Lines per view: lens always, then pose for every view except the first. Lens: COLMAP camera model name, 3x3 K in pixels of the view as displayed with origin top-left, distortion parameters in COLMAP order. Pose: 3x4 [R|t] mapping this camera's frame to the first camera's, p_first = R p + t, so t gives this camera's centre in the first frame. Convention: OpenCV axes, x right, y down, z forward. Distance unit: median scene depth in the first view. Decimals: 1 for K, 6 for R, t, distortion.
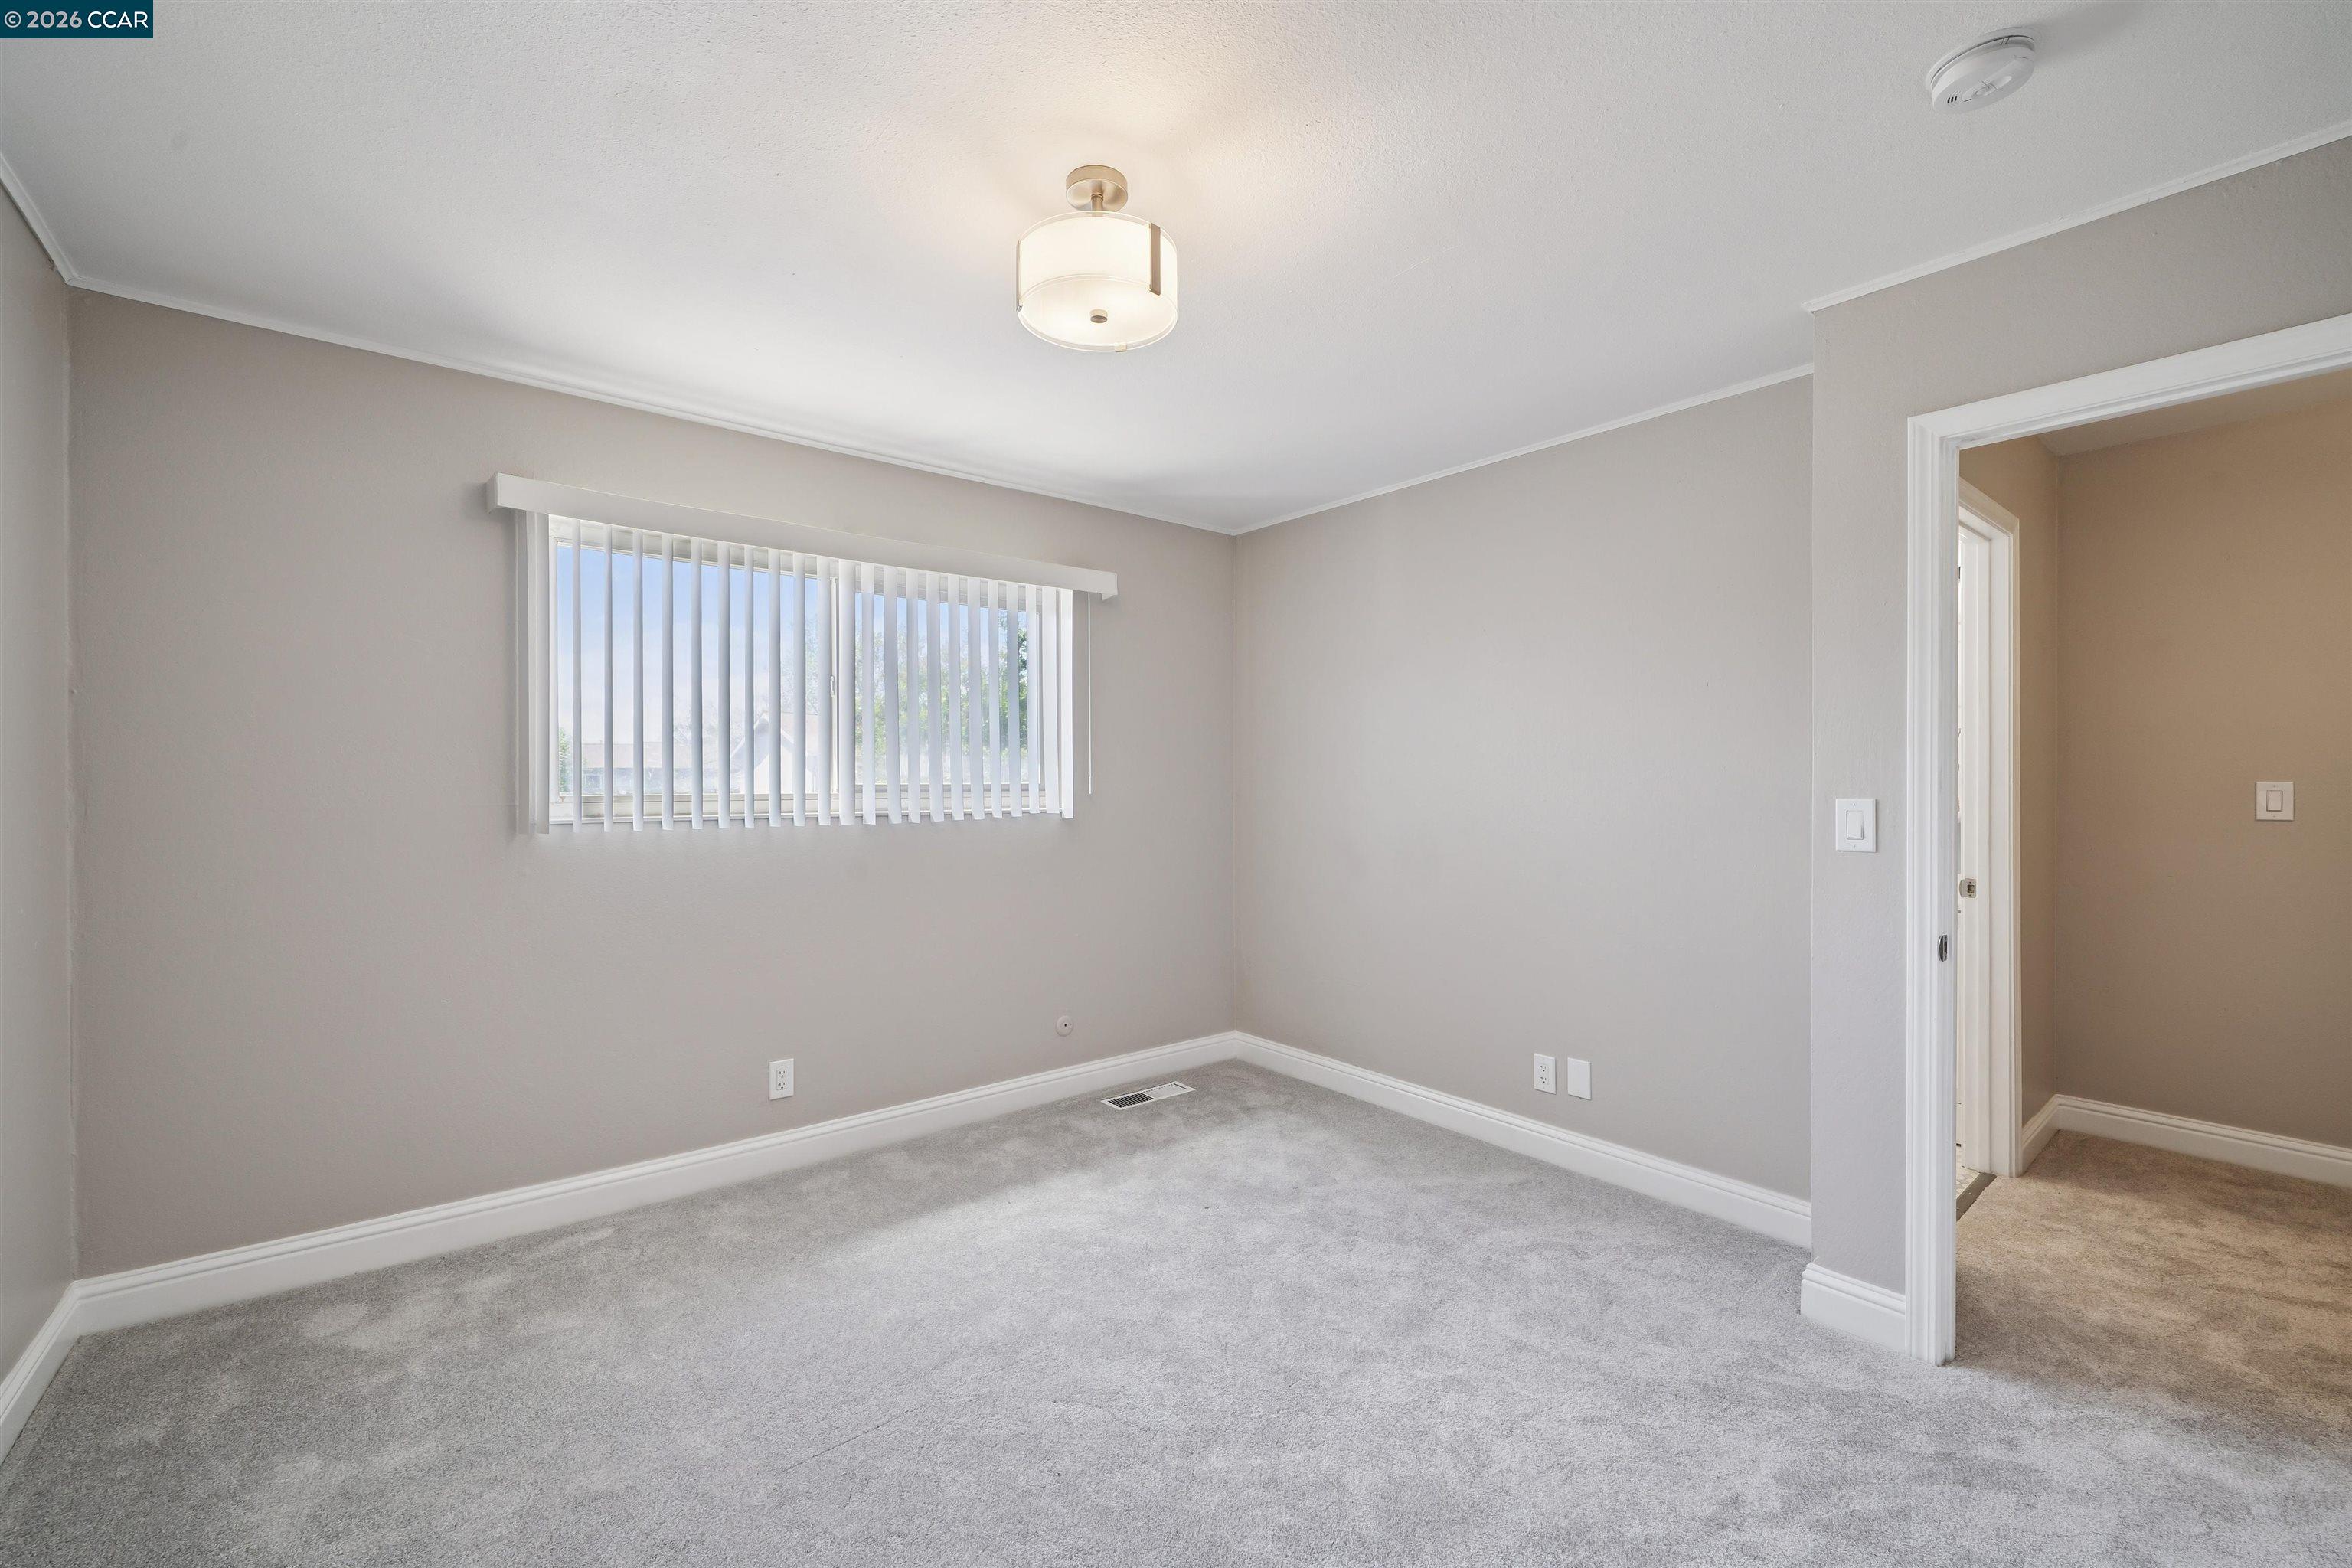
lens RADIAL K [[983.6, 0, 1176.0], [0, 983.6, 784.0], [0, 0, 1]] dist [0.001046, 0.000063]
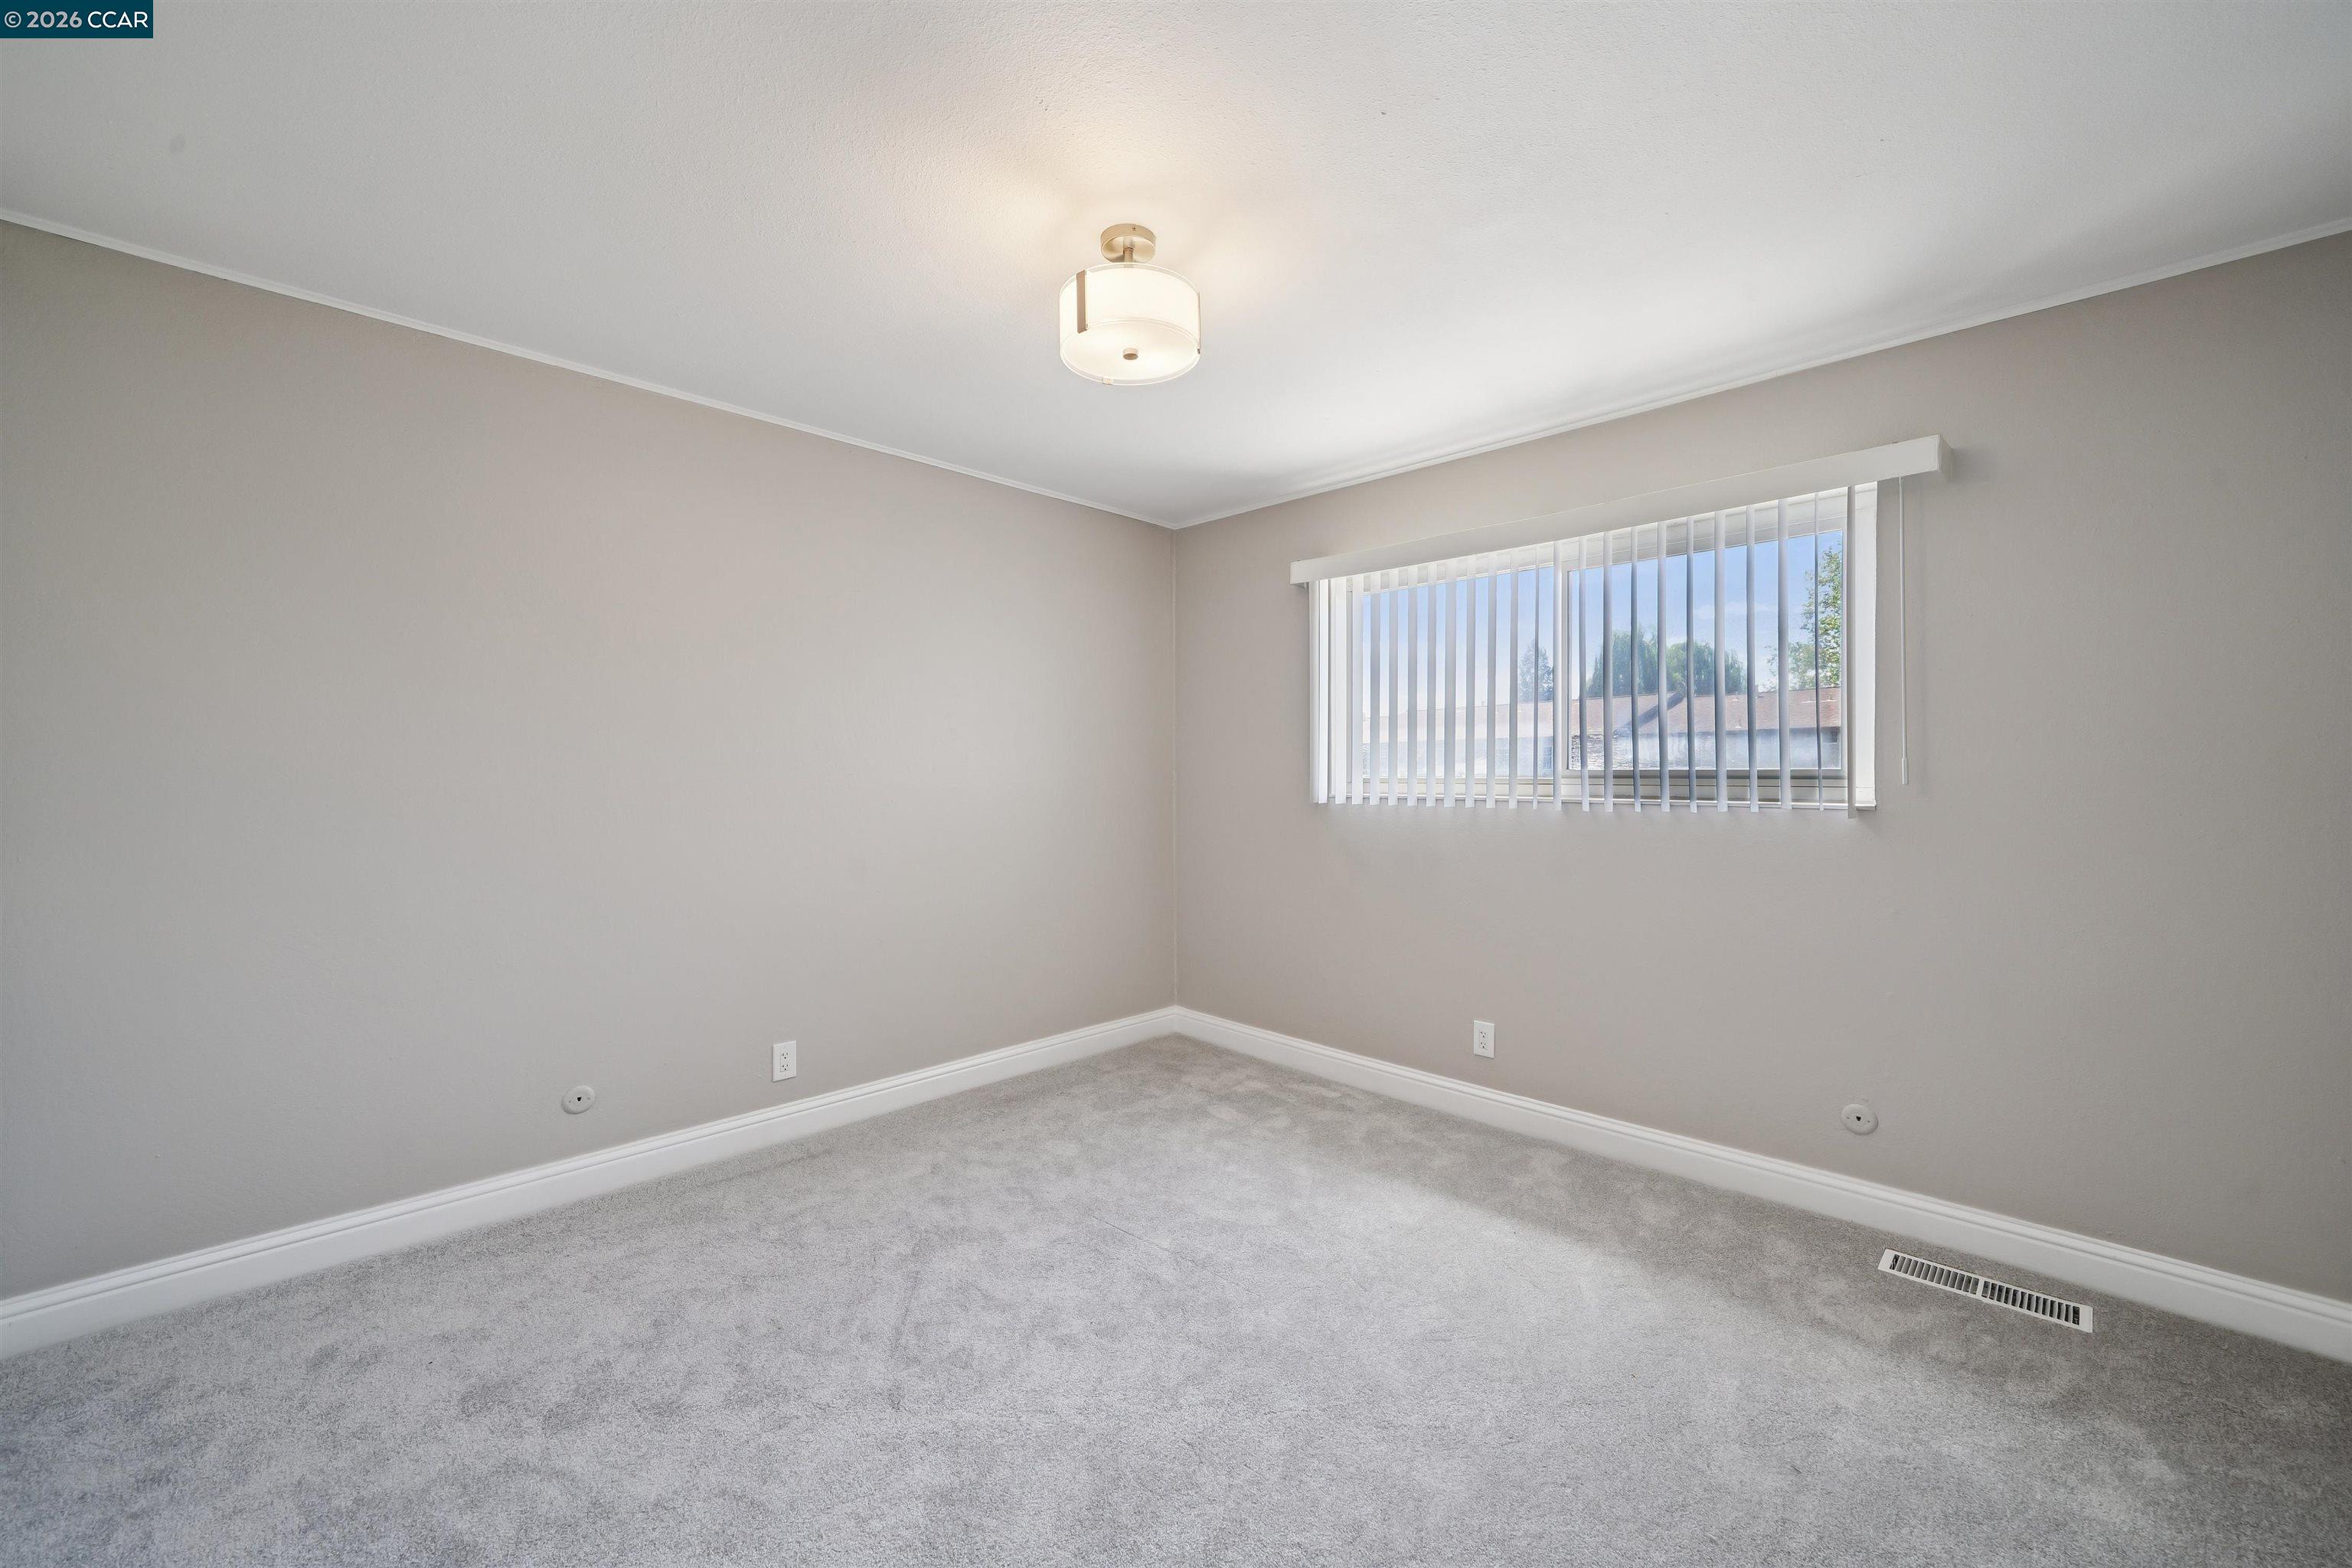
lens RADIAL K [[934.0, 0, 1168.8], [0, 934.0, 775.3], [0, 0, 1]] dist [0.000186, -0.000067]
pose [[0.098211, 0.002299, -0.995163, 0.654850], [-0.005950, 0.999981, 0.001723, 0.009957], [0.995148, 0.005752, 0.098223, 0.607879]]
